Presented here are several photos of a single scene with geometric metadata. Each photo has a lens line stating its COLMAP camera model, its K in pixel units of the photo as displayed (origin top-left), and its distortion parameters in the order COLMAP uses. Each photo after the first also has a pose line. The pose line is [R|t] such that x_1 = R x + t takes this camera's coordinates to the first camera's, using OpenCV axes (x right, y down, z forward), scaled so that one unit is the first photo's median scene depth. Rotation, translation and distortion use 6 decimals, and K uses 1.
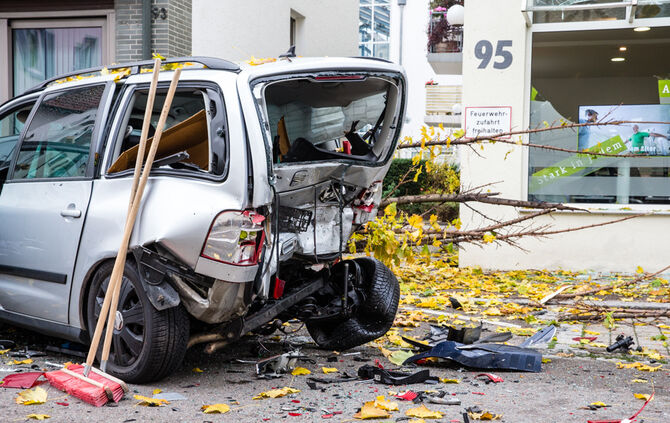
lens RADIAL K [[909.5, 0, 332.7], [0, 909.5, 230.6], [0, 0, 1]] dist [0.096704, 0.080438]
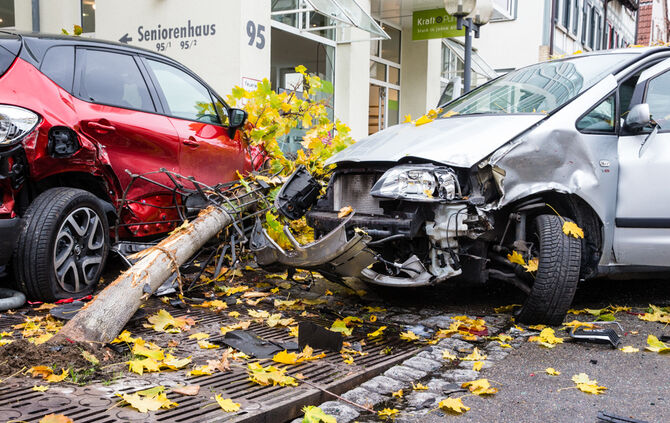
lens RADIAL K [[699.3, 0, 331.9], [0, 699.3, 228.6], [0, 0, 1]] dist [0.014319, 0.037719]
pose [[0.268523, -0.080581, 0.959897, -0.760597], [0.021623, 0.996748, 0.077626, -0.014442], [-0.963031, -0.000089, 0.269392, 0.744550]]
